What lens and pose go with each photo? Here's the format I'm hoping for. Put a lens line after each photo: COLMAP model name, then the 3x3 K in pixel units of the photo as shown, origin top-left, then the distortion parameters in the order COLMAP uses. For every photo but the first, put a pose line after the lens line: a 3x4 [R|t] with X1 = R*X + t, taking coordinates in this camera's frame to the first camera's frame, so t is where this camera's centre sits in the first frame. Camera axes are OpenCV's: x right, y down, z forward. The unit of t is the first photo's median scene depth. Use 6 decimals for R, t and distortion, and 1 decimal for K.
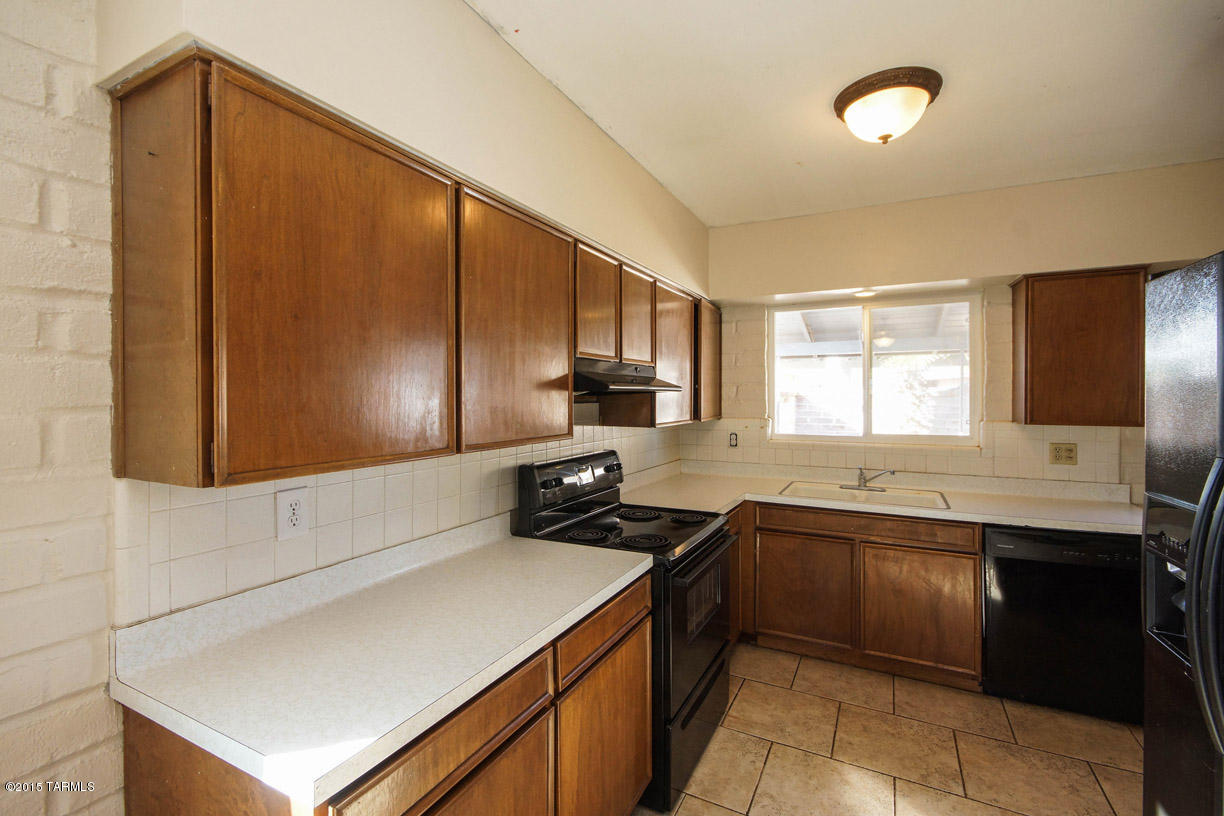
lens RADIAL K [[535.0, 0, 611.6], [0, 535.0, 403.2], [0, 0, 1]] dist [0.000538, 0.000602]
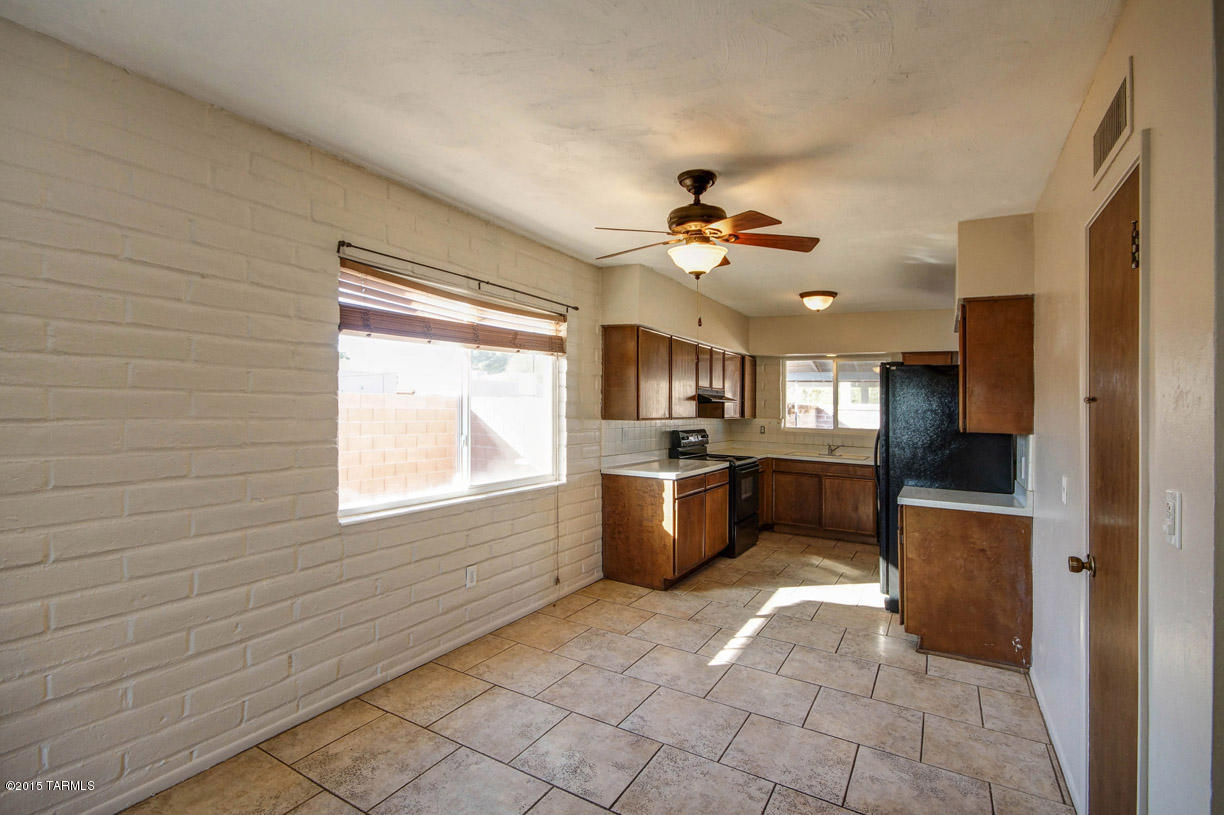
lens RADIAL K [[560.7, 0, 603.5], [0, 560.7, 396.8], [0, 0, 1]] dist [-0.002976, 0.000052]
pose [[0.997433, 0.015863, -0.069829, -0.234914], [-0.018263, 0.999259, -0.033868, 0.040537], [0.069240, 0.035056, 0.996984, -1.229530]]
